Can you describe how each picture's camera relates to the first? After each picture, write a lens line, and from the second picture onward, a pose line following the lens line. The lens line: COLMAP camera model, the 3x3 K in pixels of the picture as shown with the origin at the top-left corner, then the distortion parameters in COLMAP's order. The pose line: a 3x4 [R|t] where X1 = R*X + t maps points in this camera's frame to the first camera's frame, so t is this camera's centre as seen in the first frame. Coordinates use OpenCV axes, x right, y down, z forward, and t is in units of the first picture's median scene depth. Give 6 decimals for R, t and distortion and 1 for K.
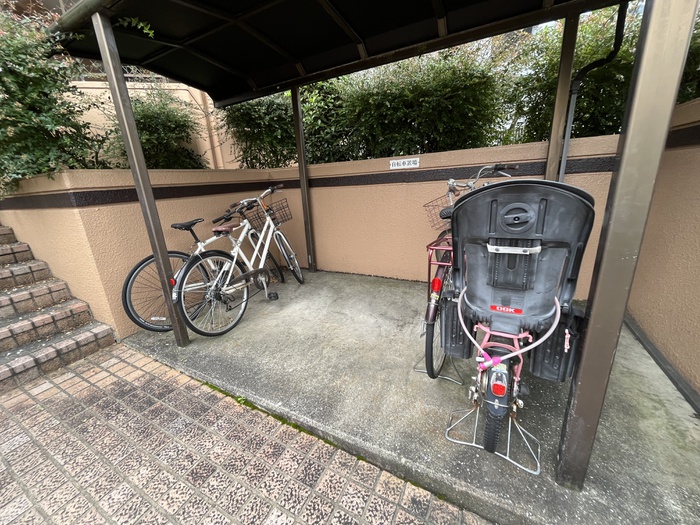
lens RADIAL K [[282.4, 0, 345.9], [0, 282.4, 262.7], [0, 0, 1]] dist [-0.002878, -0.000268]
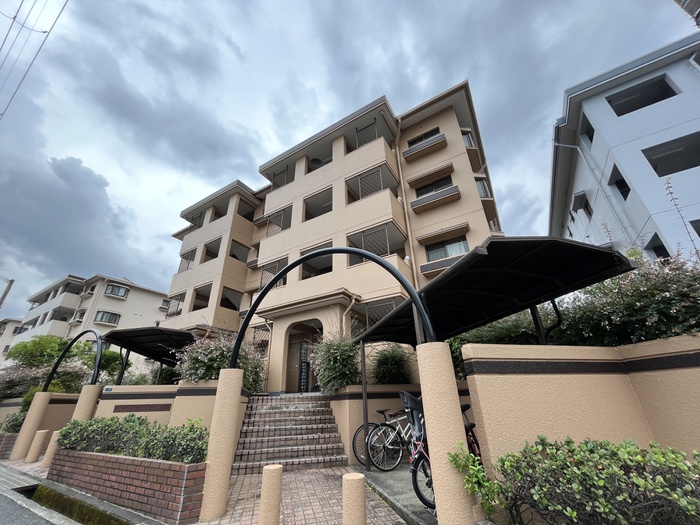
lens RADIAL K [[282.4, 0, 350.8], [0, 282.4, 259.6], [0, 0, 1]] dist [-0.002878, -0.000268]
pose [[0.670828, -0.294041, -0.680830, 1.055904], [-0.226606, 0.792862, -0.565703, 0.217038], [0.706144, 0.533770, 0.465242, -0.786936]]
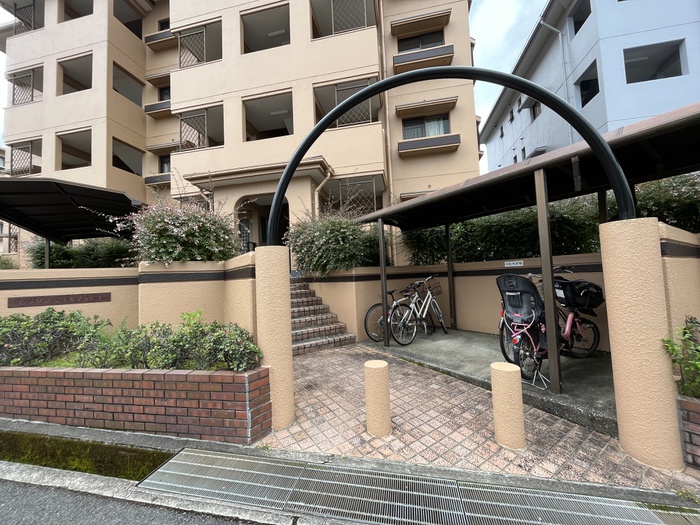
lens RADIAL K [[282.4, 0, 348.1], [0, 282.4, 260.3], [0, 0, 1]] dist [-0.002878, -0.000268]
pose [[0.881735, -0.004093, -0.471727, 0.142070], [-0.145140, 0.949105, -0.279526, 0.260851], [0.448862, 0.314934, 0.836265, -0.924507]]
